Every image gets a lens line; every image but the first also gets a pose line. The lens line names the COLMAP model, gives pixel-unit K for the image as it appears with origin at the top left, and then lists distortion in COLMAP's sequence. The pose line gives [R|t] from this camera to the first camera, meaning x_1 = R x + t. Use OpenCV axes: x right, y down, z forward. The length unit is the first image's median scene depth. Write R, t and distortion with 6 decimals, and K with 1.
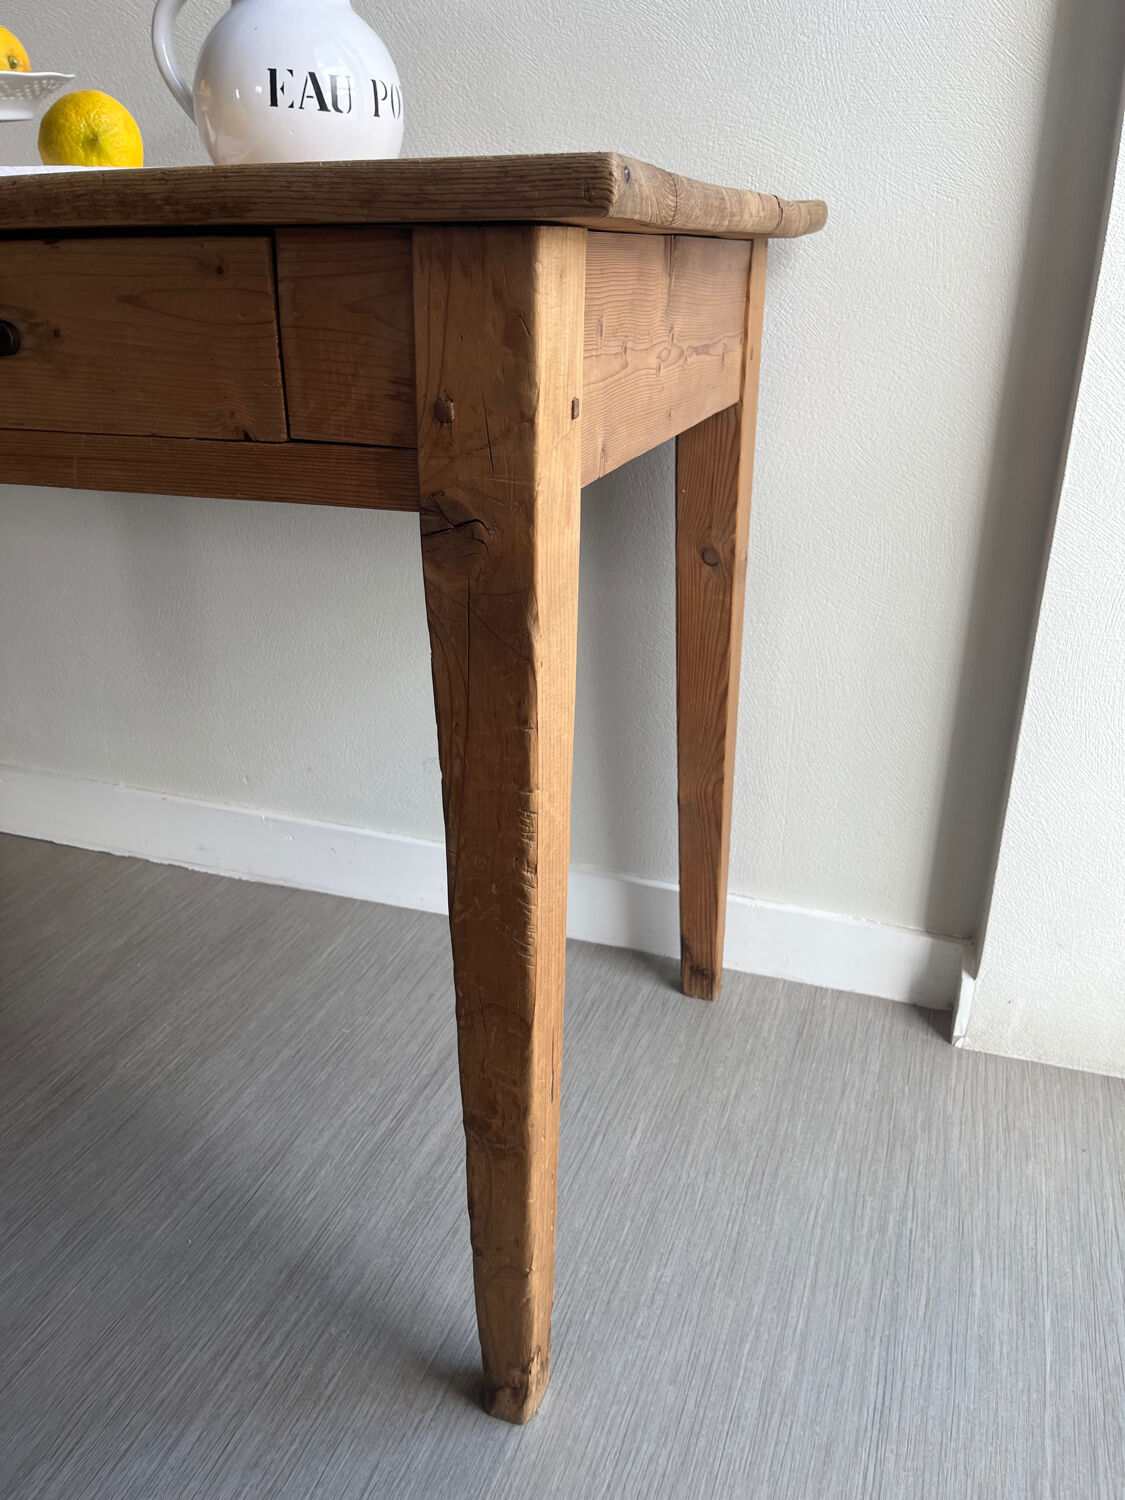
lens RADIAL K [[1151.0, 0, 573.8], [0, 1151.0, 747.7], [0, 0, 1]] dist [0.066721, -0.094806]
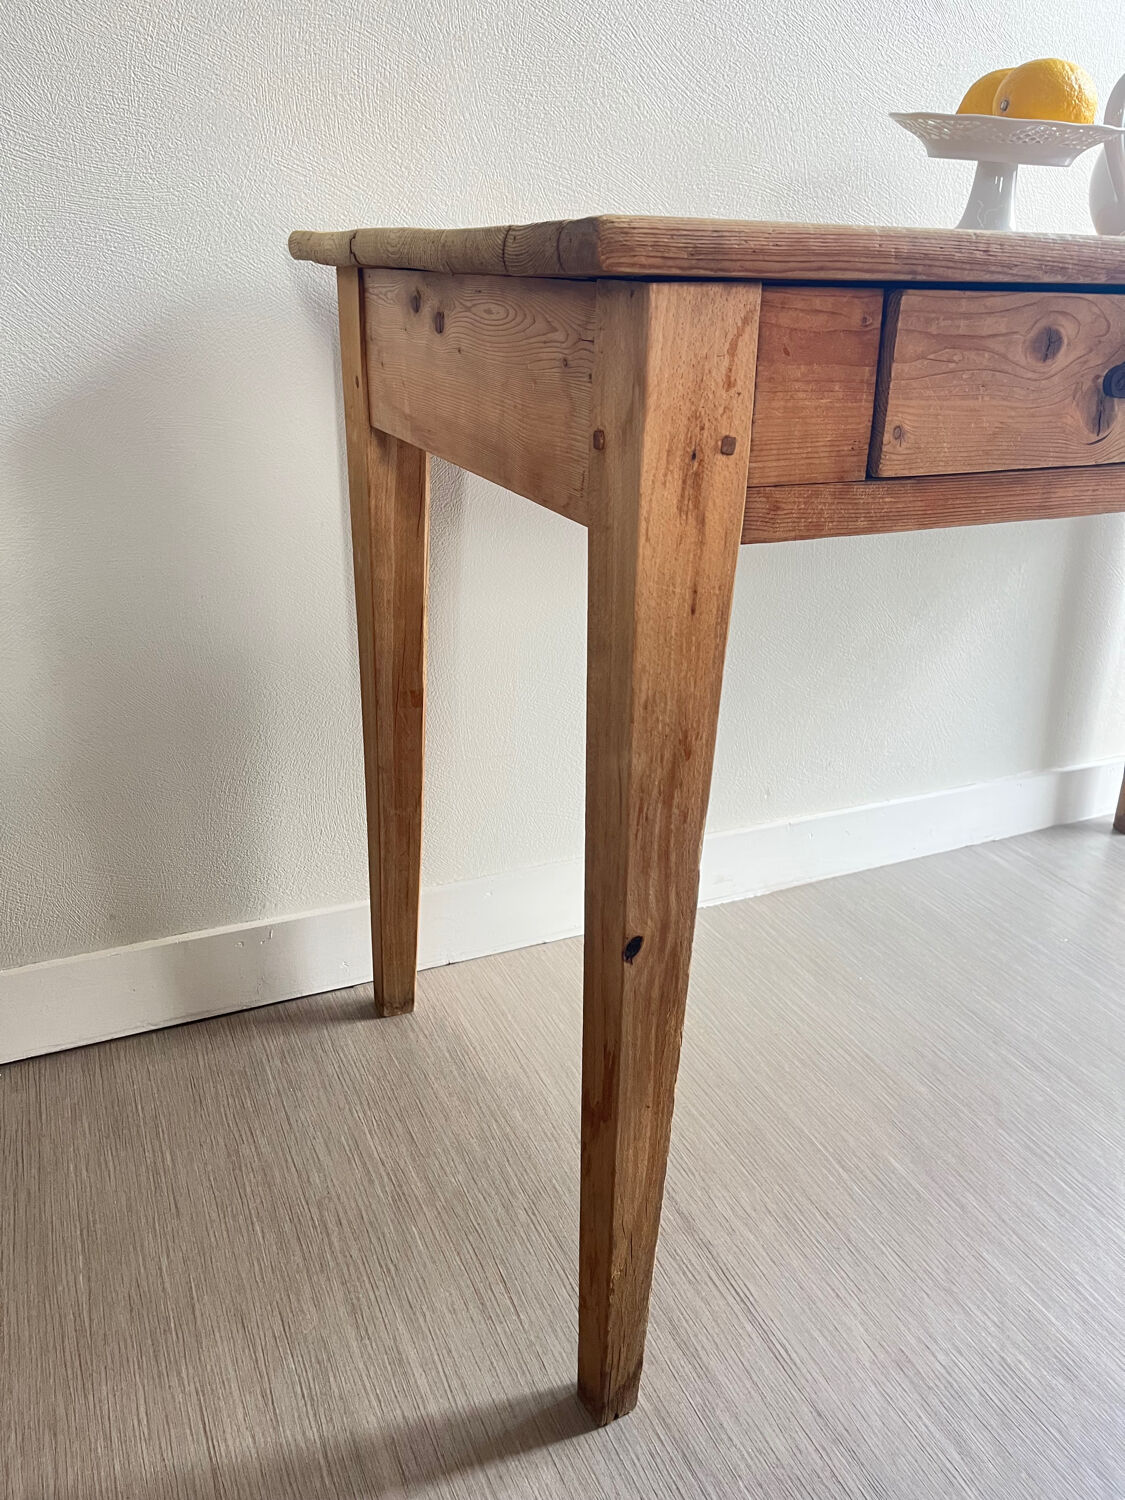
lens RADIAL K [[1151.0, 0, 570.5], [0, 1151.0, 735.7], [0, 0, 1]] dist [0.066721, -0.094806]
pose [[0.714089, -0.244514, 0.655965, -1.724956], [0.250011, 0.964301, 0.087284, -0.251074], [-0.653890, 0.101669, 0.749728, 0.563883]]
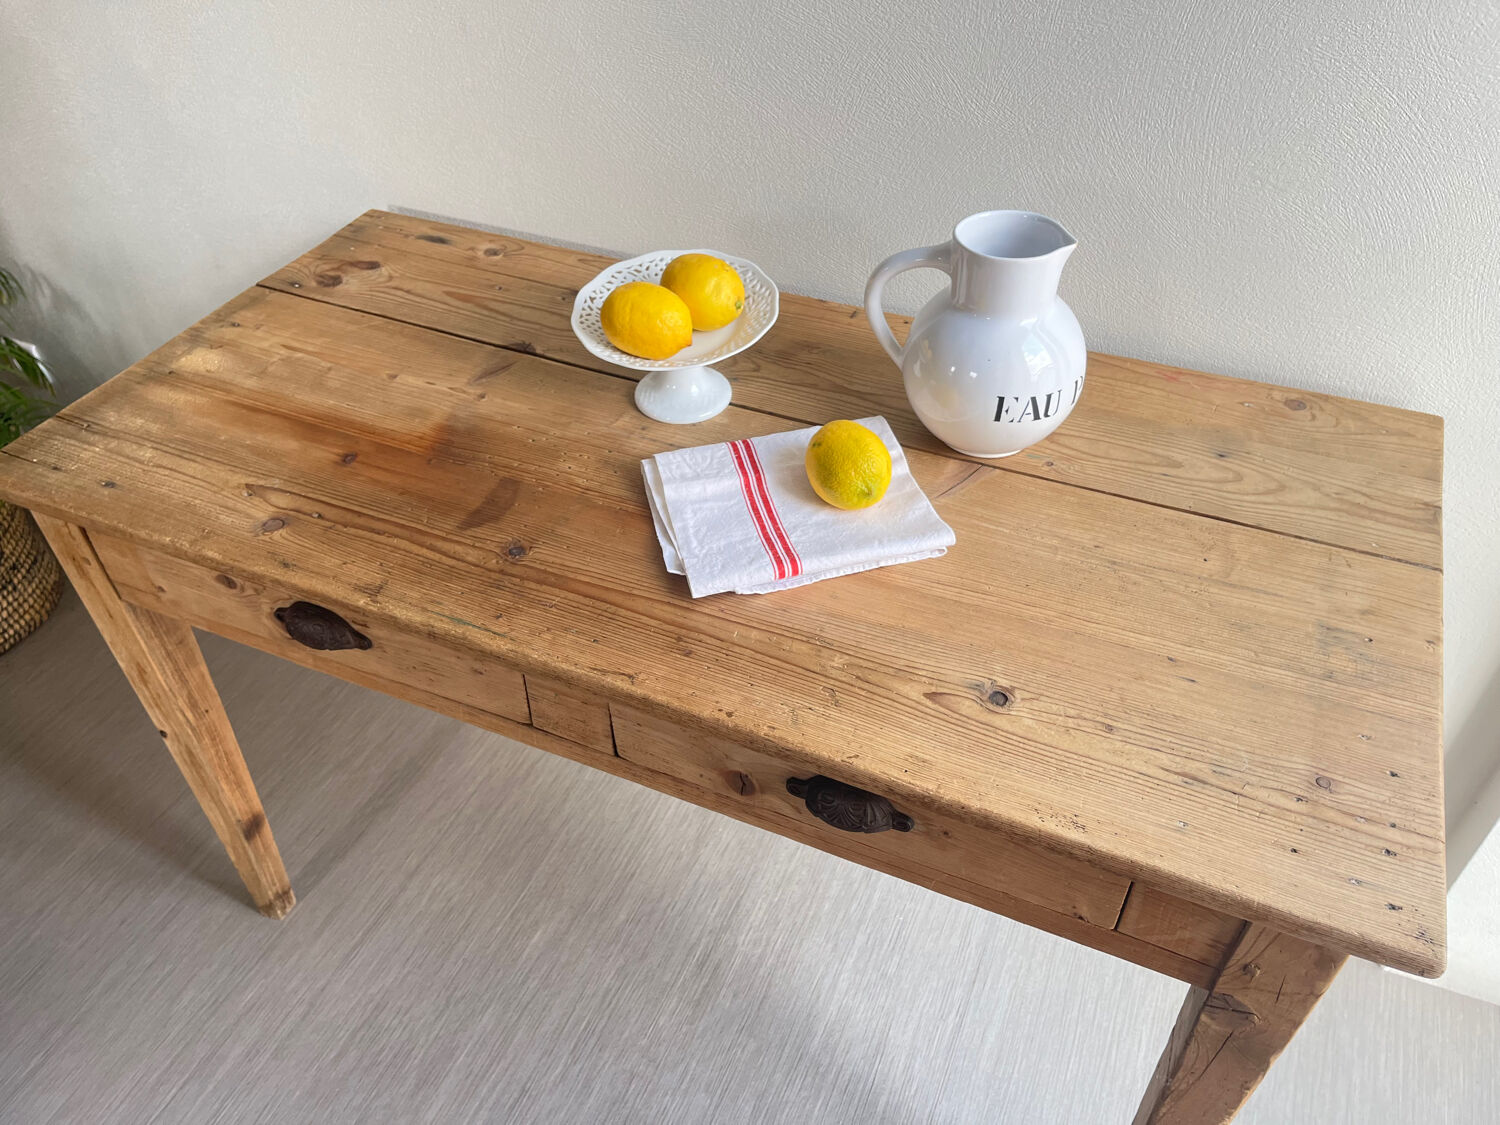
lens RADIAL K [[1151.0, 0, 736.6], [0, 1151.0, 561.3], [0, 0, 1]] dist [0.066721, -0.094806]
pose [[0.996427, 0.044142, -0.072004, -0.408489], [-0.018759, 0.946923, 0.320912, -0.748451], [0.082348, -0.318414, 0.944368, -0.172015]]
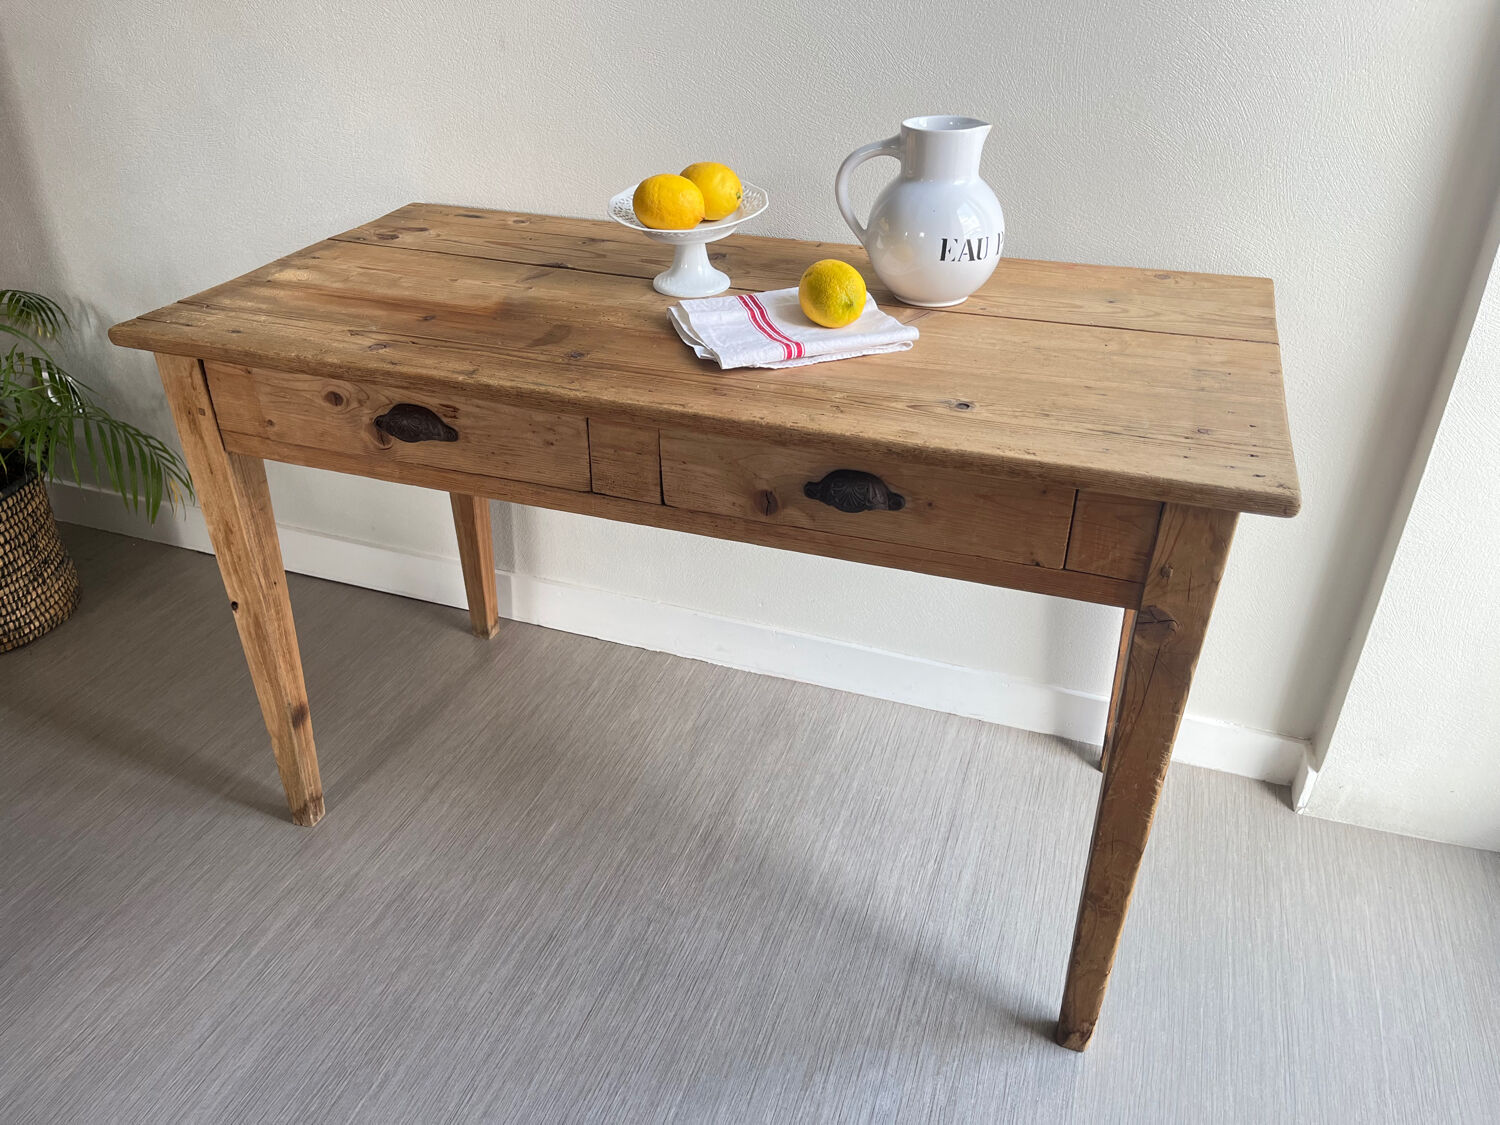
lens RADIAL K [[1151.0, 0, 737.7], [0, 1151.0, 556.6], [0, 0, 1]] dist [0.066721, -0.094806]
pose [[0.999982, 0.003657, -0.004666, -0.496156], [-0.002992, 0.990801, 0.135294, -0.347745], [0.005118, -0.135277, 0.990795, -0.562906]]
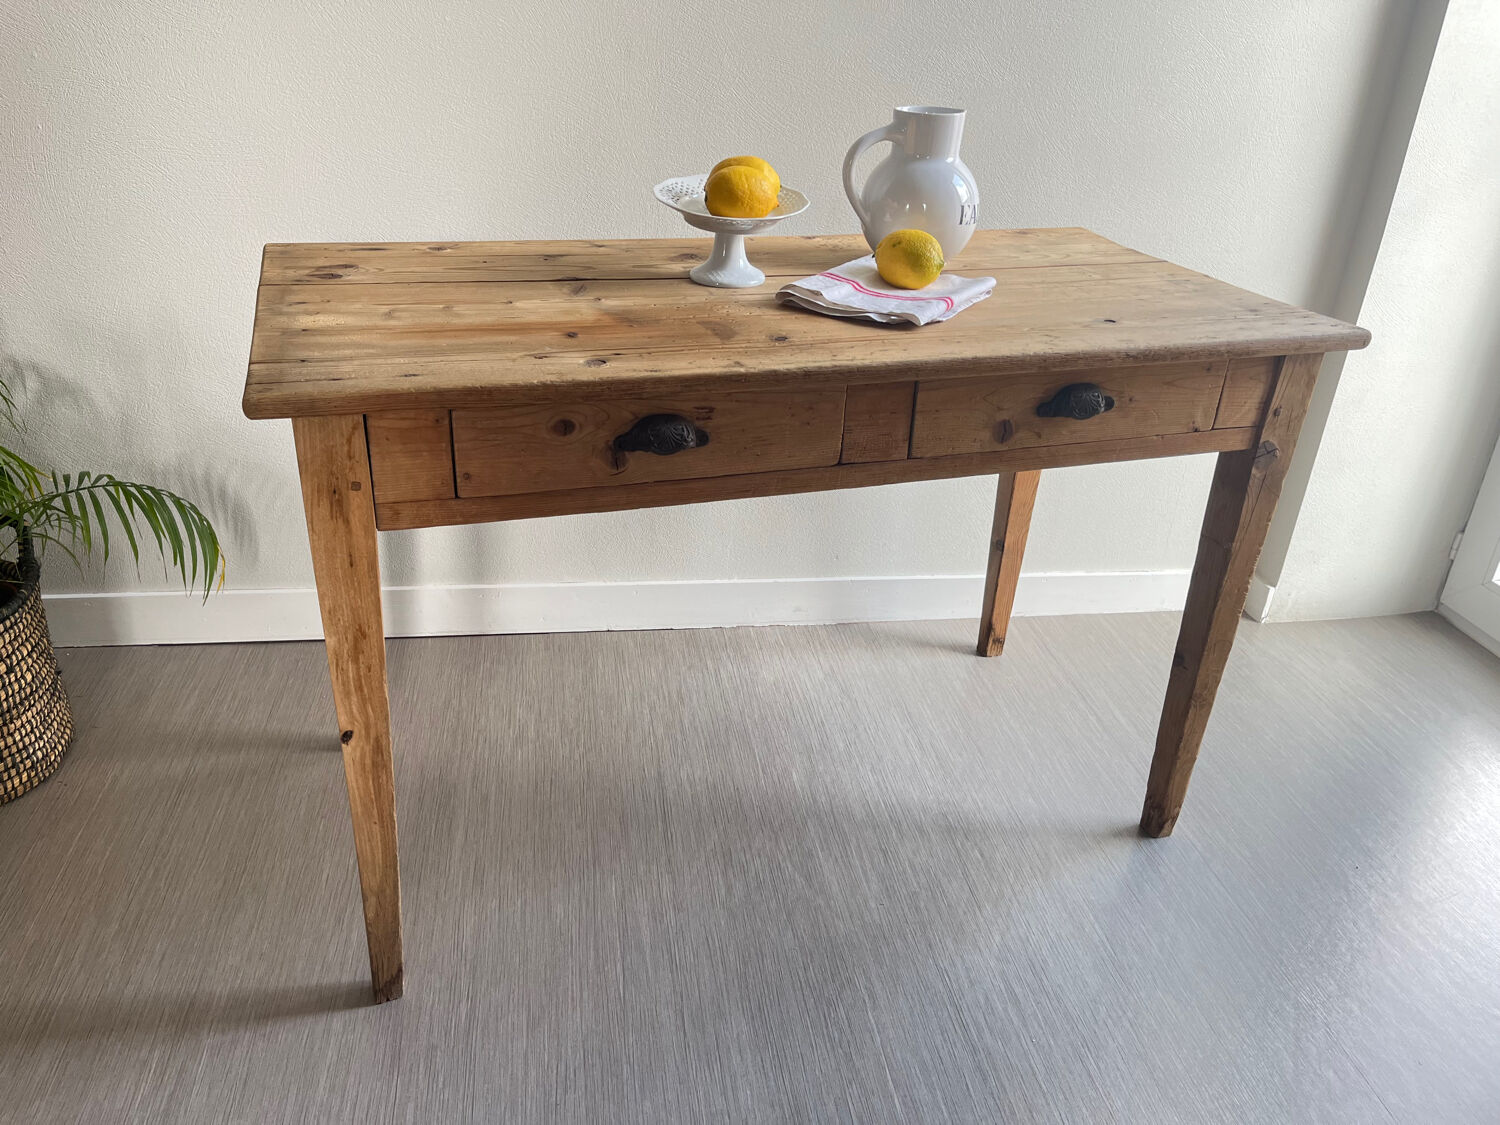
lens RADIAL K [[1151.0, 0, 751.8], [0, 1151.0, 558.7], [0, 0, 1]] dist [0.066721, -0.094806]
pose [[0.781961, -0.241587, 0.574606, -1.598719], [0.192182, 0.970371, 0.146448, -0.351945], [-0.592961, -0.004088, 0.805221, -0.257177]]
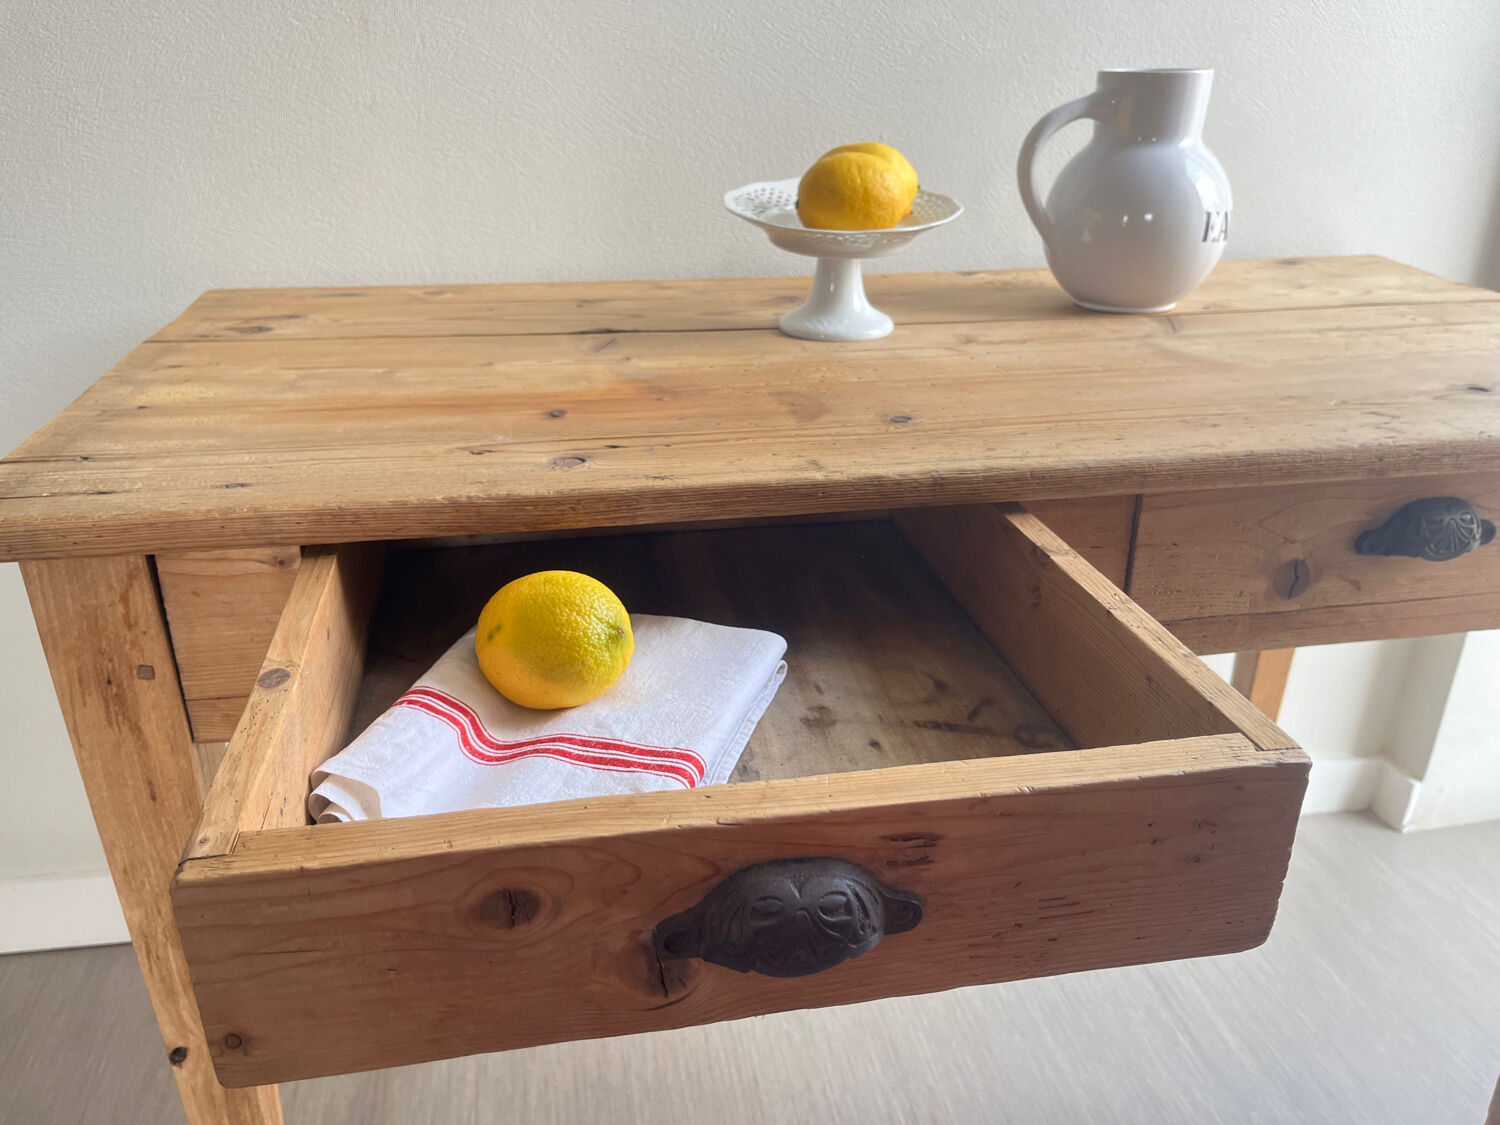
lens RADIAL K [[1151.0, 0, 740.7], [0, 1151.0, 579.8], [0, 0, 1]] dist [0.066721, -0.094806]
pose [[0.869388, -0.197672, 0.452869, -1.200884], [0.184309, 0.980081, 0.073970, -0.368771], [-0.458471, 0.019159, 0.888503, 0.166953]]
